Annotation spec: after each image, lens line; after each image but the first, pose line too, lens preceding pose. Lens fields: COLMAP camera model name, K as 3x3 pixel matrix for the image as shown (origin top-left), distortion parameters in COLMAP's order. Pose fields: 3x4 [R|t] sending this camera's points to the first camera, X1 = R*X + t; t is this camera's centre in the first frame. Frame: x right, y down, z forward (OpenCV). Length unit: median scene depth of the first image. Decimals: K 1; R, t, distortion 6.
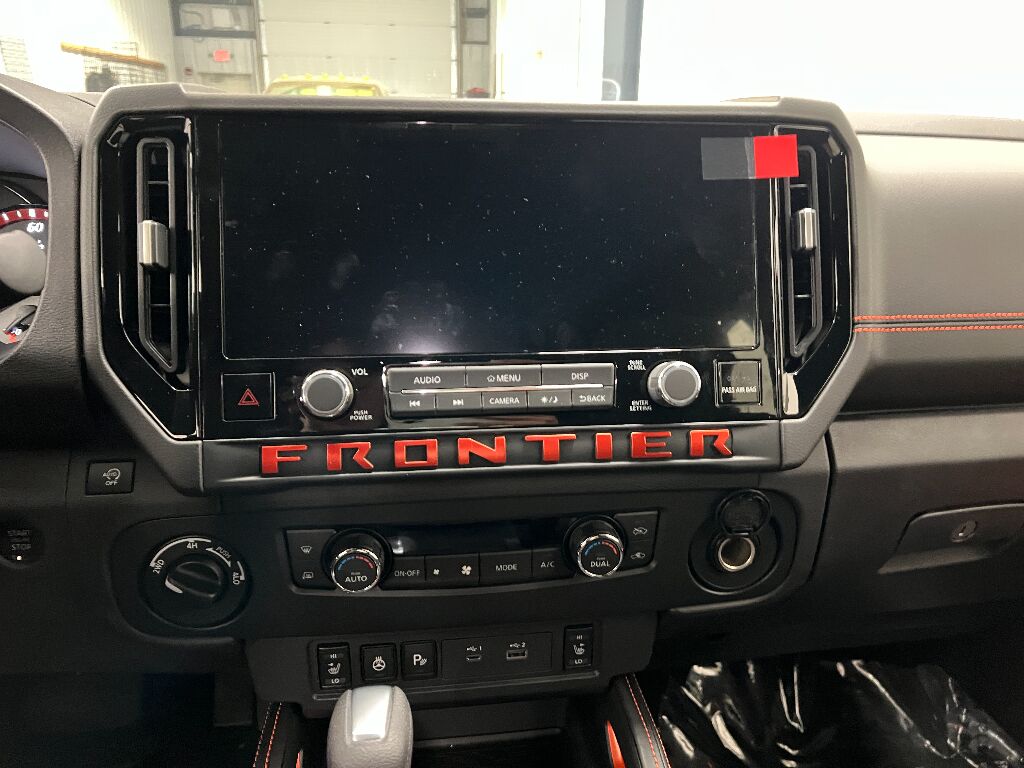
lens RADIAL K [[772.5, 0, 512.0], [0, 772.5, 384.0], [0, 0, 1]] dist [0.066643, -0.071222]
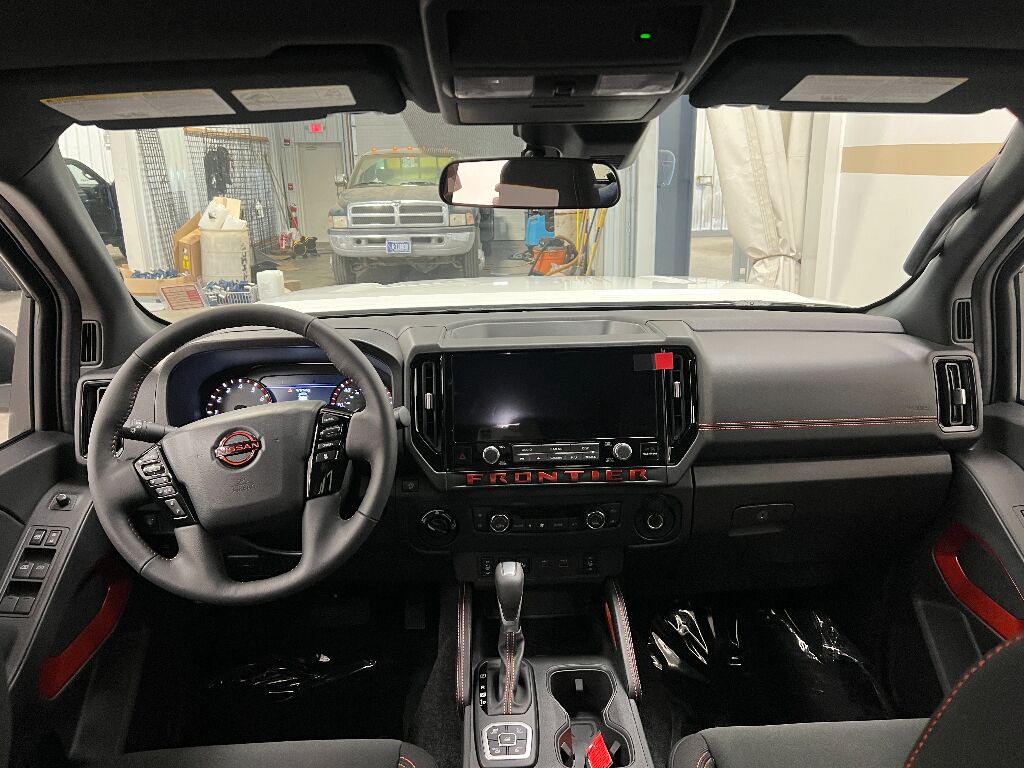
lens RADIAL K [[772.5, 0, 512.0], [0, 772.5, 384.0], [0, 0, 1]] dist [0.066643, -0.071222]
pose [[0.995736, -0.005194, -0.092099, 0.080419], [0.000387, 0.998640, -0.052144, -0.088438], [0.092244, 0.051886, 0.994384, -1.576056]]
